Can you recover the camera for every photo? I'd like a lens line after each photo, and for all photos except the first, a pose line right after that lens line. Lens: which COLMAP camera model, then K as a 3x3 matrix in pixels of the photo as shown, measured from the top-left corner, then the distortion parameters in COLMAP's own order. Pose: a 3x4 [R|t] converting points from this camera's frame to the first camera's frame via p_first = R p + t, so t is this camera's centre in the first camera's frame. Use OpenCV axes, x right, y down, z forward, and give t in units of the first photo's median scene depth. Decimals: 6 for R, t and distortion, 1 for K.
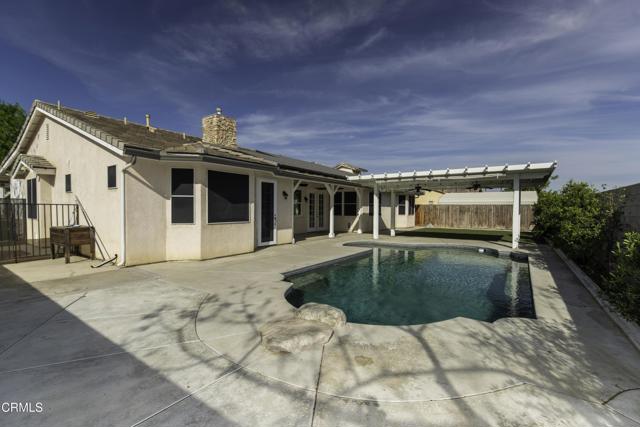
lens RADIAL K [[283.1, 0, 321.8], [0, 283.1, 214.3], [0, 0, 1]] dist [-0.000388, -0.000206]
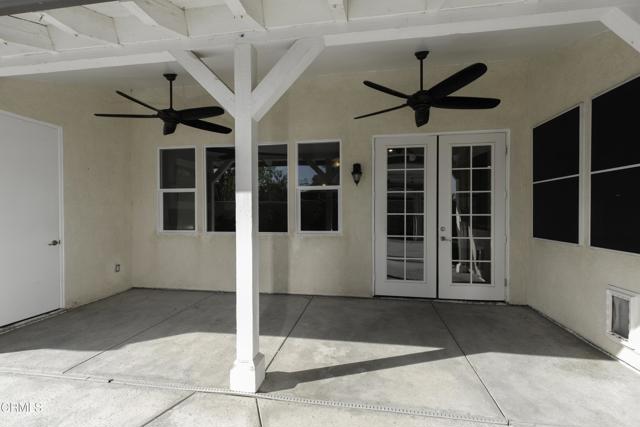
lens RADIAL K [[283.1, 0, 321.8], [0, 283.1, 214.3], [0, 0, 1]] dist [-0.000388, -0.000206]
pose [[0.433155, 0.000514, -0.901319, 0.166927], [-0.008847, 0.999954, -0.003681, -0.012155], [0.901276, 0.009569, 0.433140, 0.826162]]
